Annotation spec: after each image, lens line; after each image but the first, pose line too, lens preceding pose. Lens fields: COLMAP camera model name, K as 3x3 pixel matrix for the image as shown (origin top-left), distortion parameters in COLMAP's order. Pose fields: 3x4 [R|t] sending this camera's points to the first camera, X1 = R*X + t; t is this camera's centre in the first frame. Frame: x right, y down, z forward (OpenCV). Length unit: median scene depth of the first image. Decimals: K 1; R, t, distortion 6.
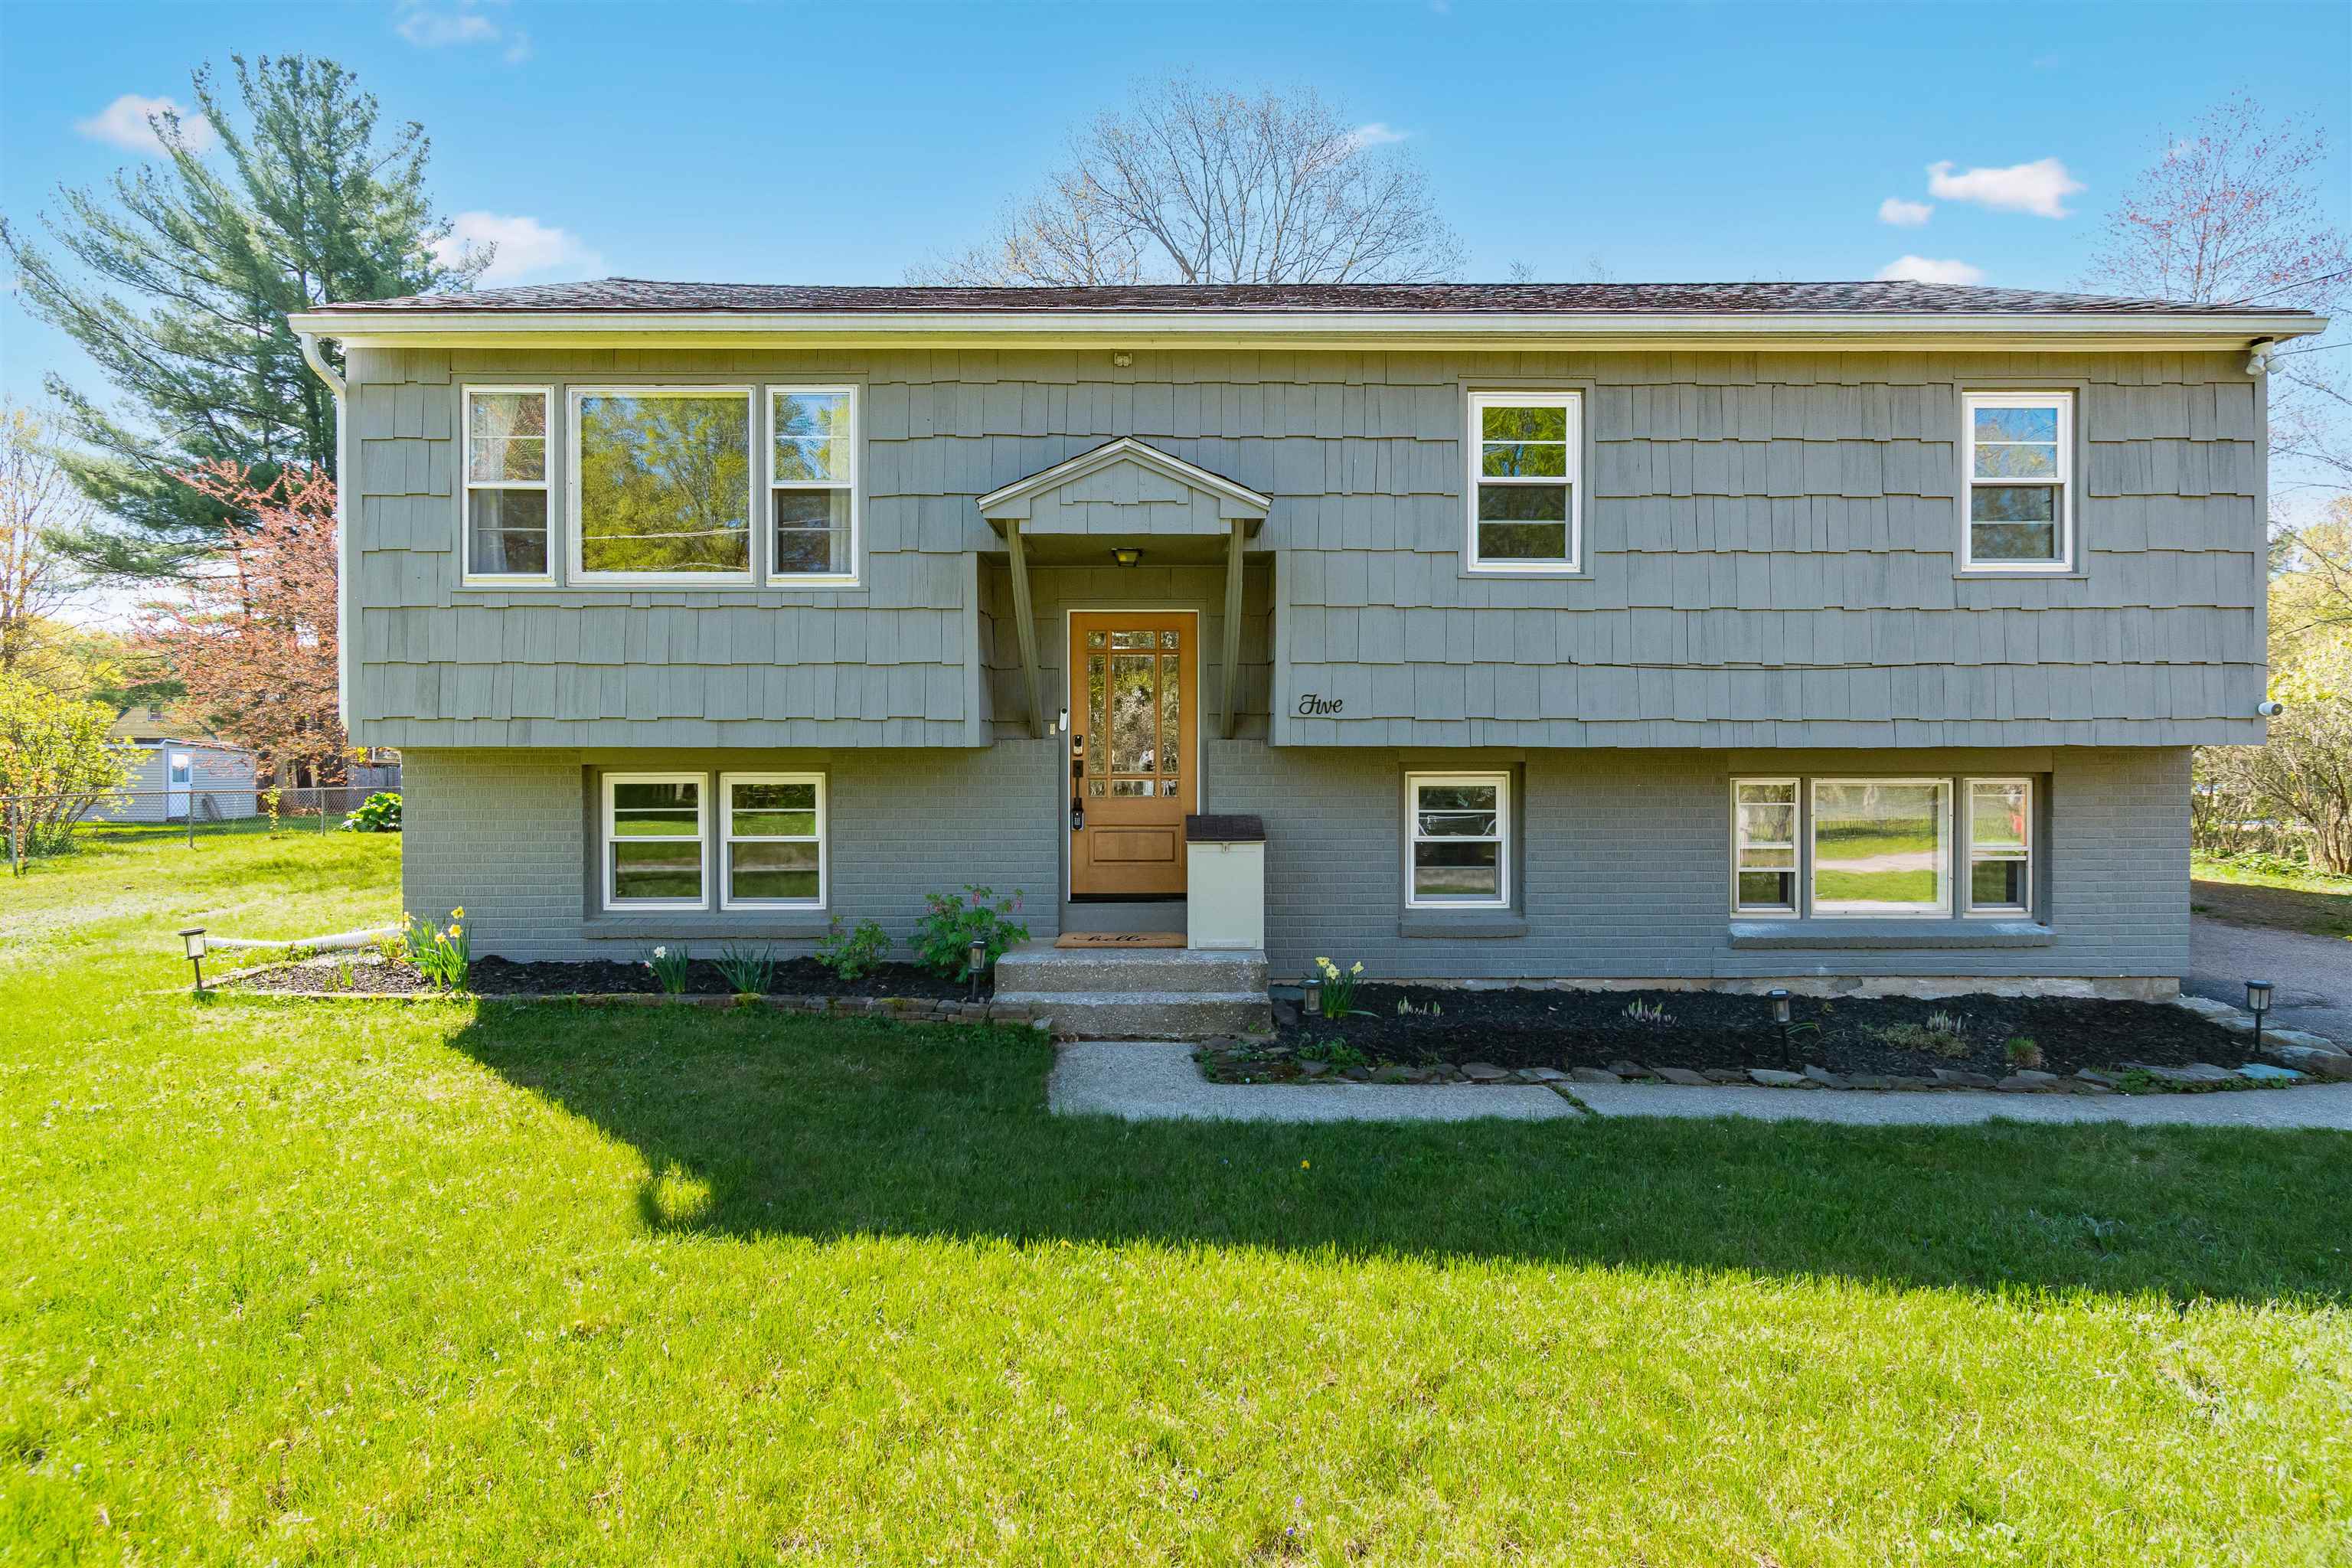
lens RADIAL K [[1291.1, 0, 1181.2], [0, 1291.1, 778.6], [0, 0, 1]] dist [0.005099, -0.008009]
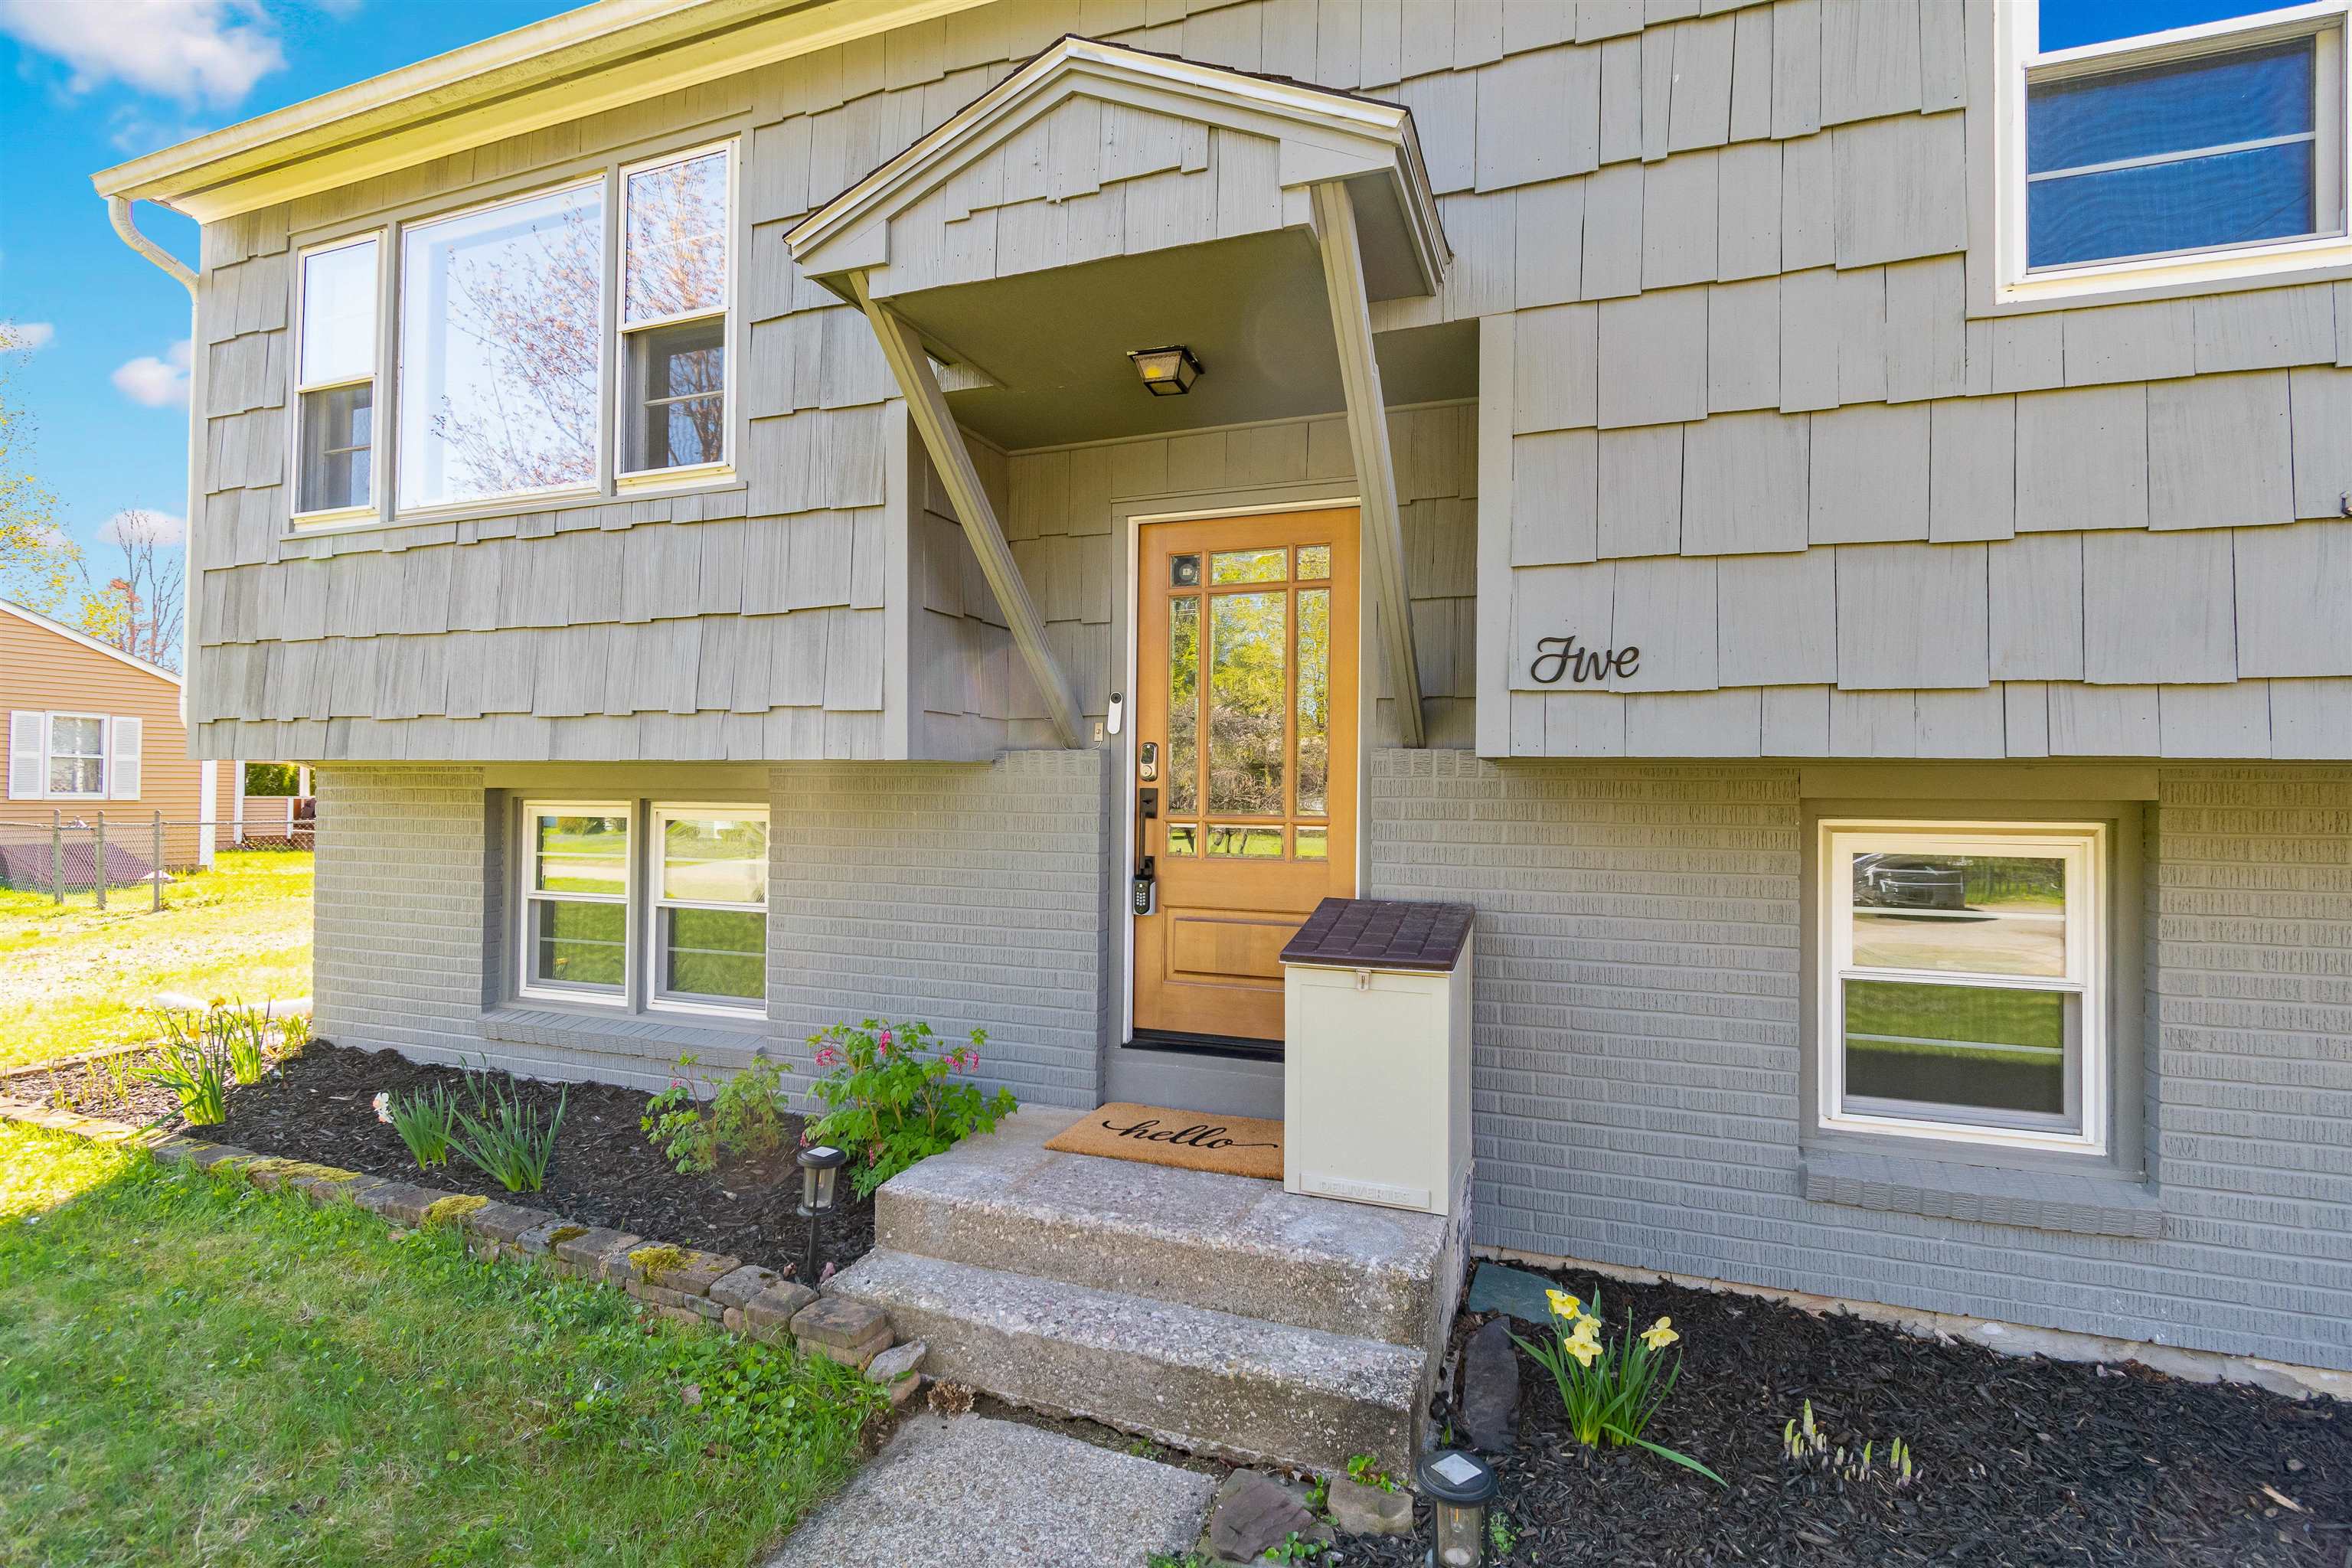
lens RADIAL K [[1108.4, 0, 1190.3], [0, 1108.4, 782.5], [0, 0, 1]] dist [-0.000983, -0.002360]
pose [[0.932732, 0.006288, -0.360517, 0.110893], [-0.016787, 0.999521, -0.025996, -0.004650], [0.360181, 0.030300, 0.932390, 0.574647]]
